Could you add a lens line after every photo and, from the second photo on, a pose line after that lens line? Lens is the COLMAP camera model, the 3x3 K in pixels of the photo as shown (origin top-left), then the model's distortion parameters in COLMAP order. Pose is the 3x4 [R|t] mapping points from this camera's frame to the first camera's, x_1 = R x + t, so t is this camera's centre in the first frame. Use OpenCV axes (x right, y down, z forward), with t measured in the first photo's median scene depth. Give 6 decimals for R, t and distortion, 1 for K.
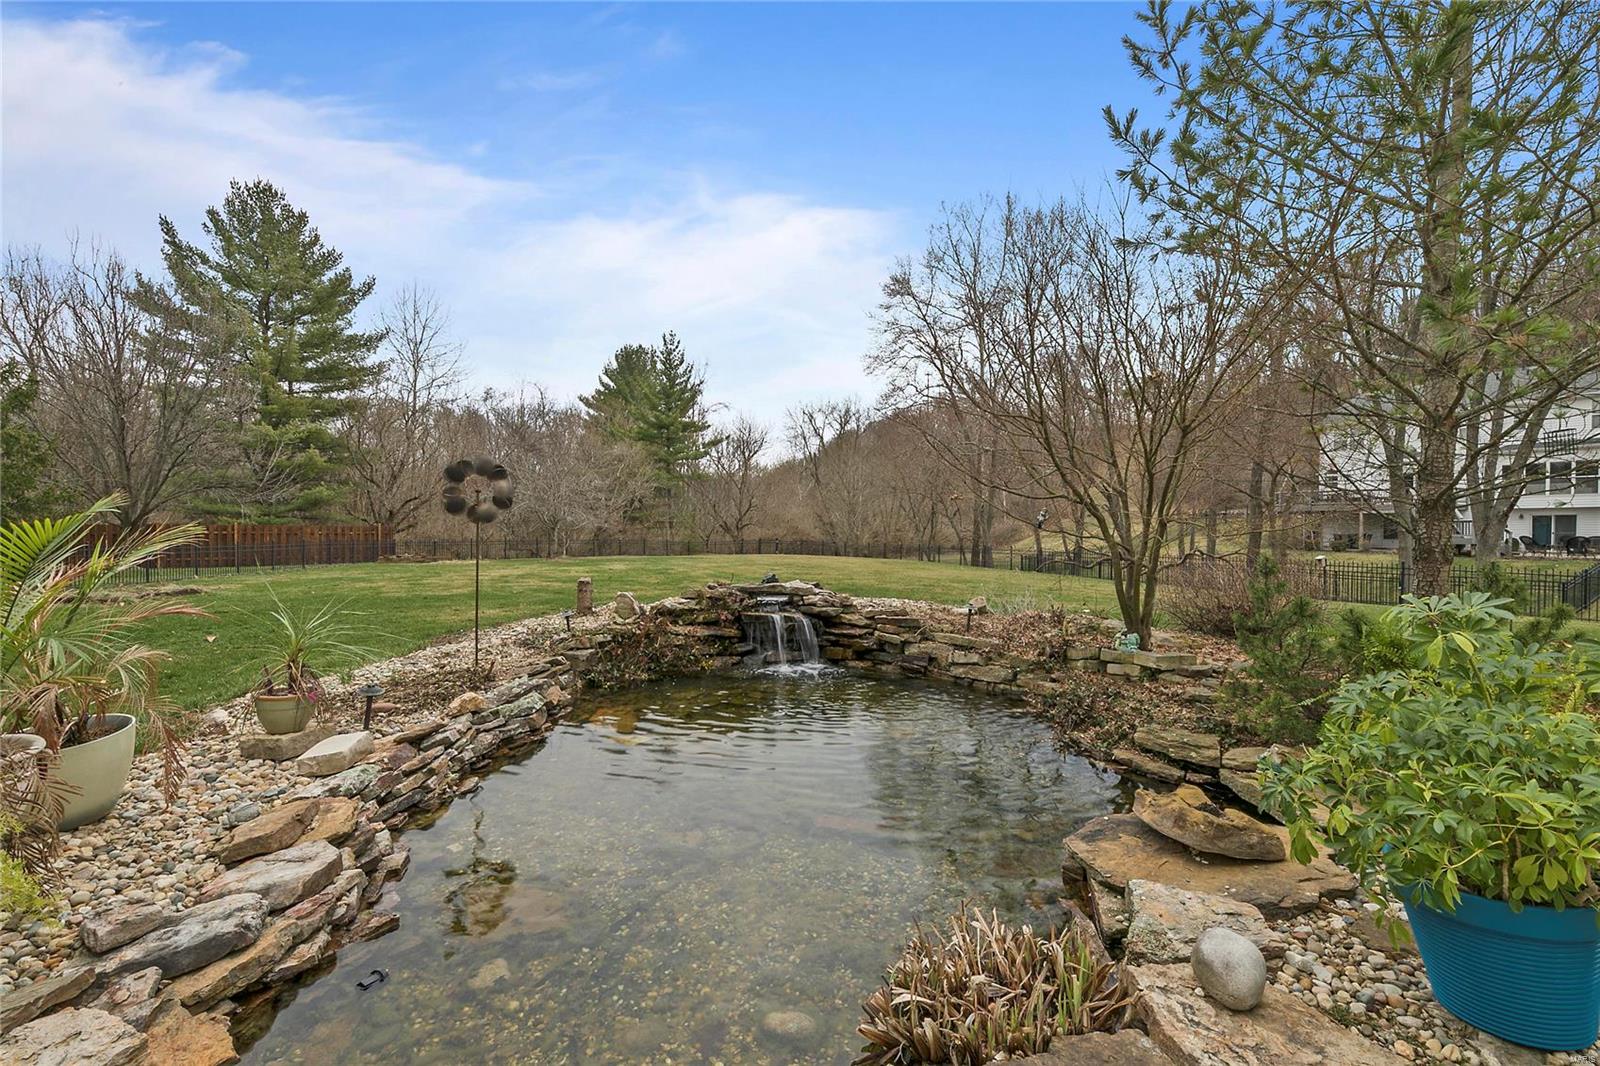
lens RADIAL K [[681.8, 0, 800.0], [0, 681.8, 533.0], [0, 0, 1]] dist [0.008495, 0.000129]
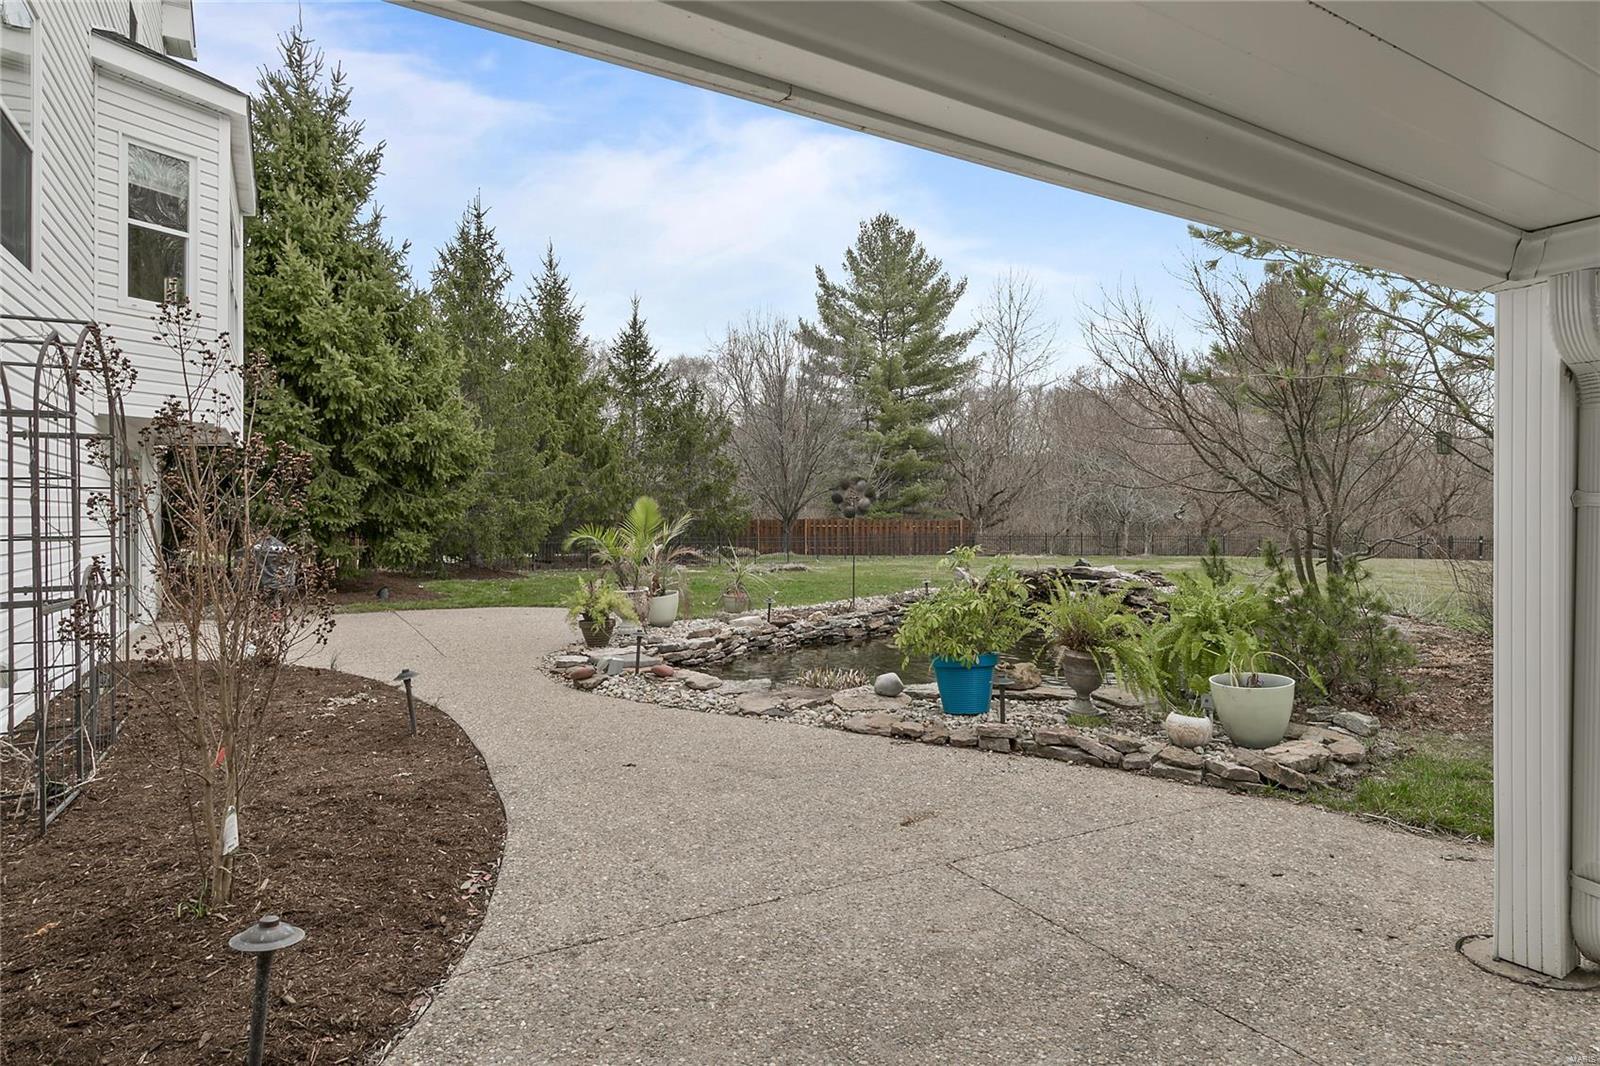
lens RADIAL K [[865.2, 0, 808.8], [0, 865.2, 504.2], [0, 0, 1]] dist [0.023582, -0.000430]
pose [[0.704874, -0.015056, -0.709173, 0.159932], [-0.005048, 0.999643, -0.026241, 0.001343], [0.709315, 0.022076, 0.704546, -0.091074]]
